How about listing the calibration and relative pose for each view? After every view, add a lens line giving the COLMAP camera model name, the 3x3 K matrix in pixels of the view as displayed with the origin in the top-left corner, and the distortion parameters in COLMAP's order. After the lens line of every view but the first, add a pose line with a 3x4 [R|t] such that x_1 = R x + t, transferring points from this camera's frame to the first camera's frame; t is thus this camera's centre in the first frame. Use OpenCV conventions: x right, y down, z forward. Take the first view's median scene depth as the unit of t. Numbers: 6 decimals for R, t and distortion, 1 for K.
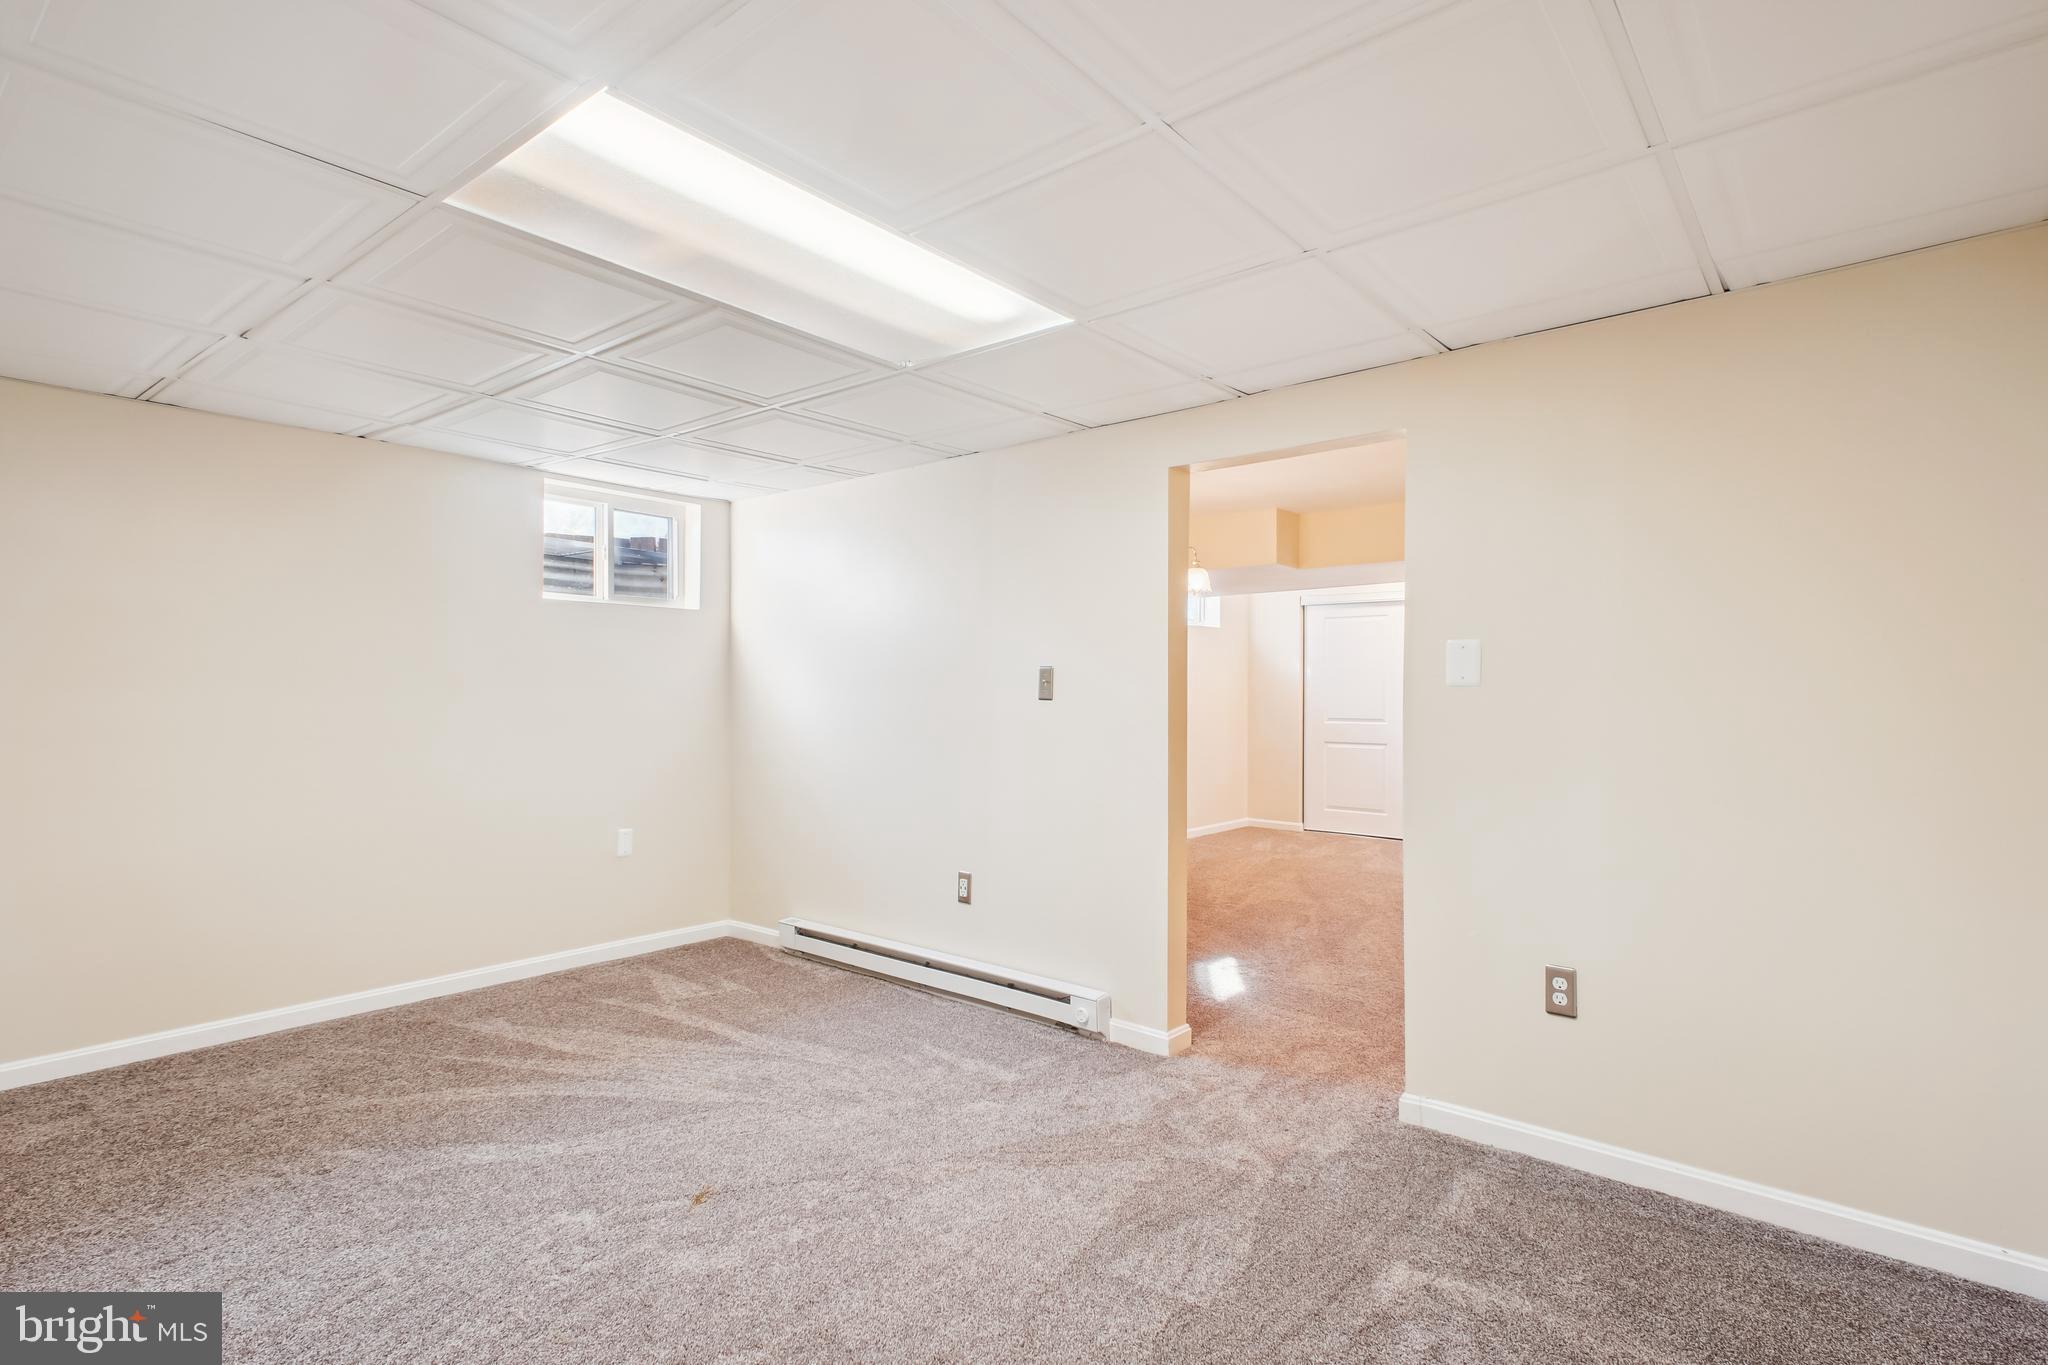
lens RADIAL K [[1007.3, 0, 1035.9], [0, 1007.3, 723.1], [0, 0, 1]] dist [0.032231, -0.000144]
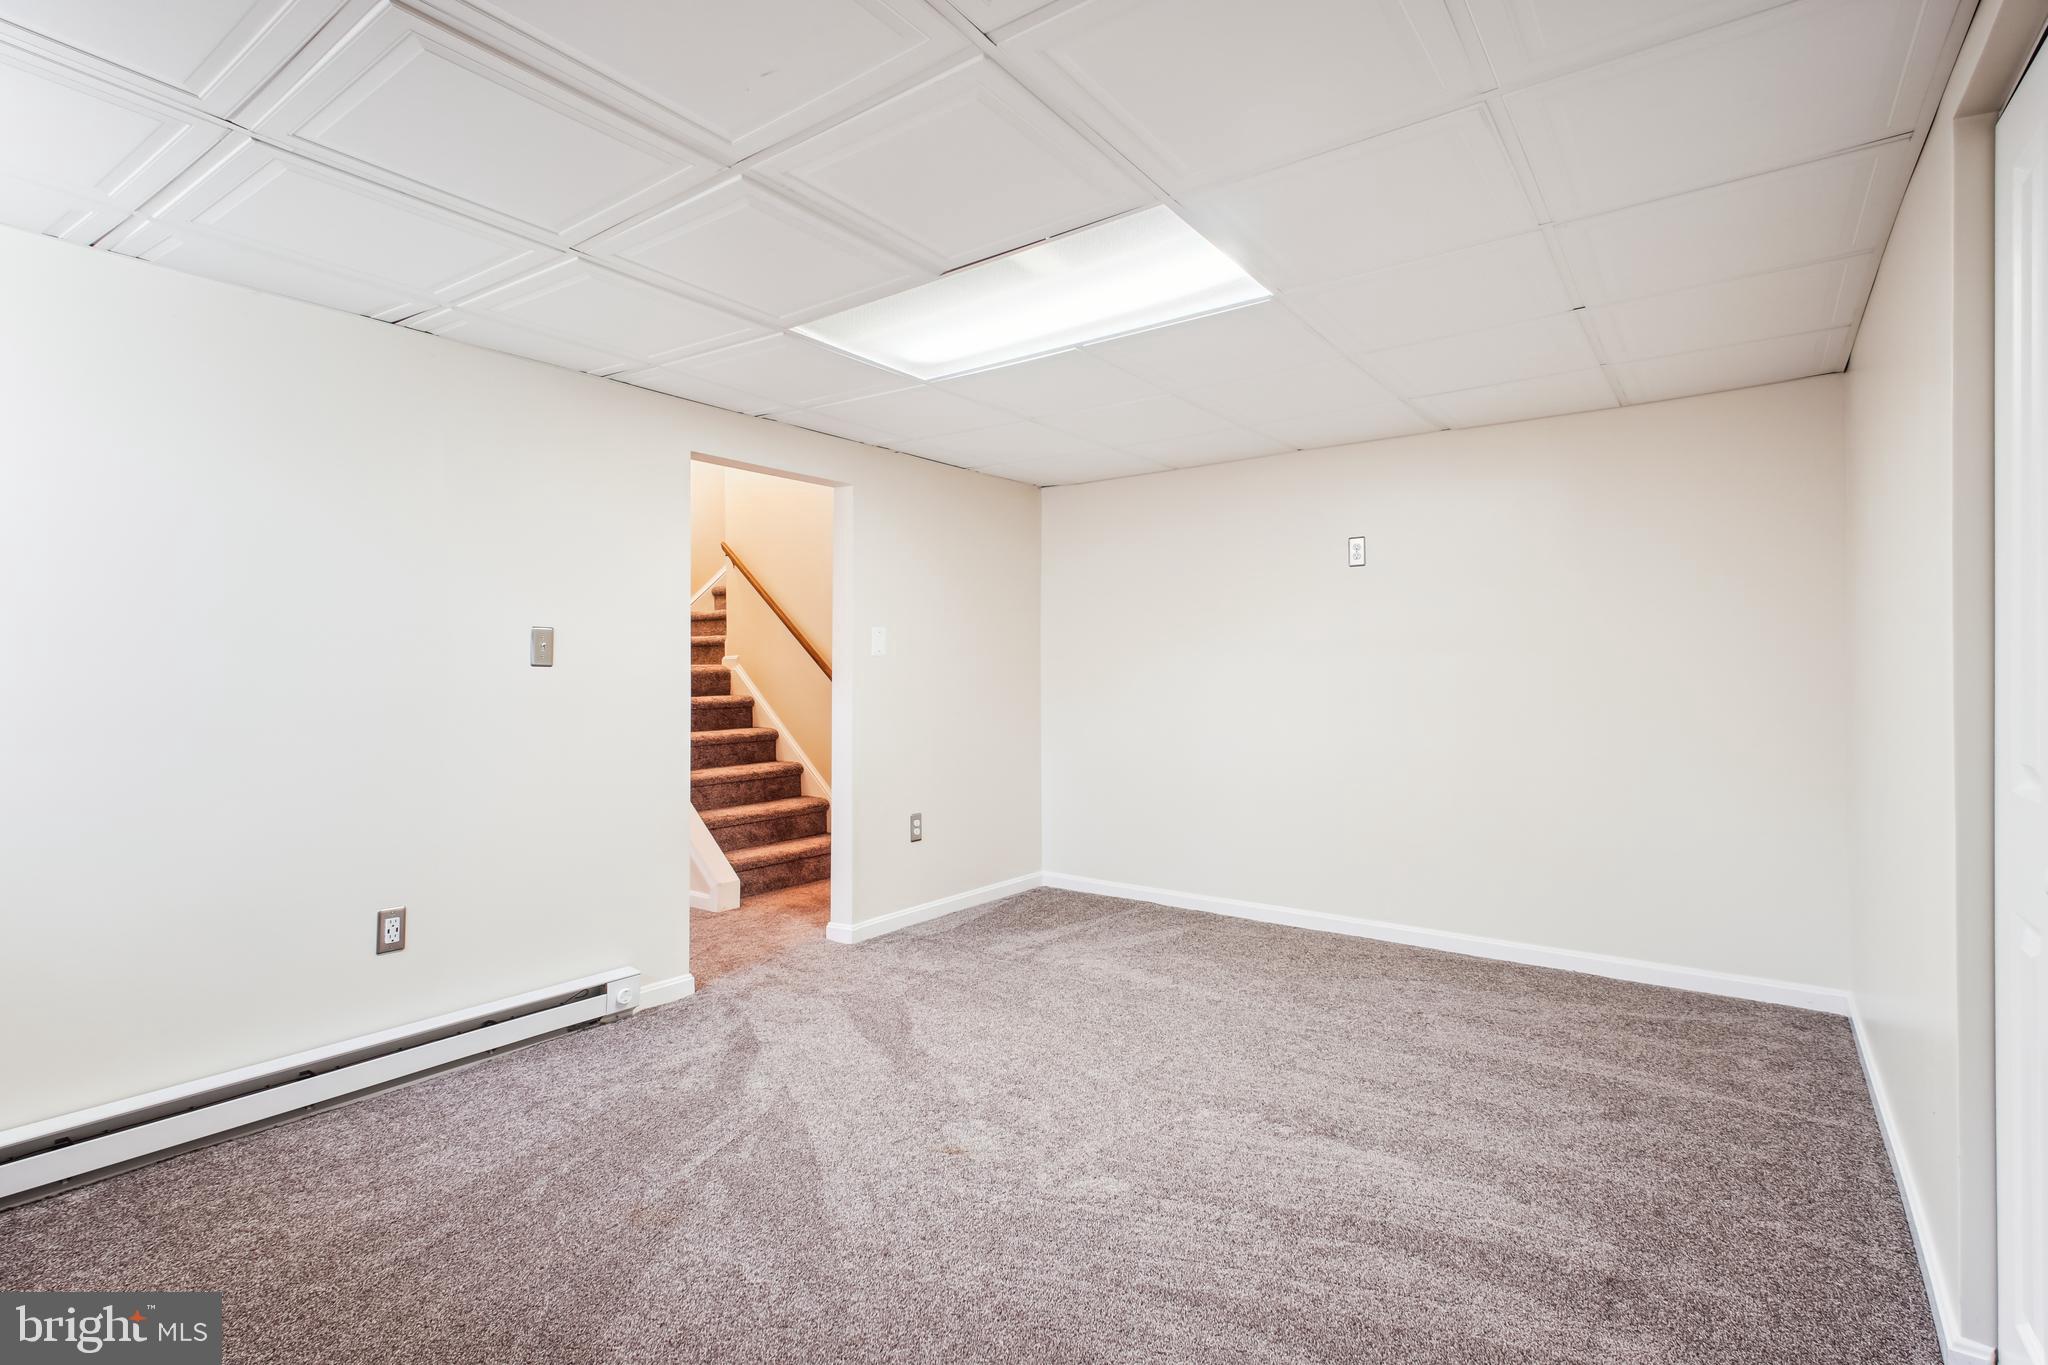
lens RADIAL K [[944.5, 0, 1024.1], [0, 944.5, 686.5], [0, 0, 1]] dist [0.000960, -0.000180]
pose [[-0.048445, -0.036272, 0.998167, -0.813185], [0.014695, 0.999206, 0.037023, -0.029496], [-0.998718, 0.016462, -0.047873, 0.630729]]
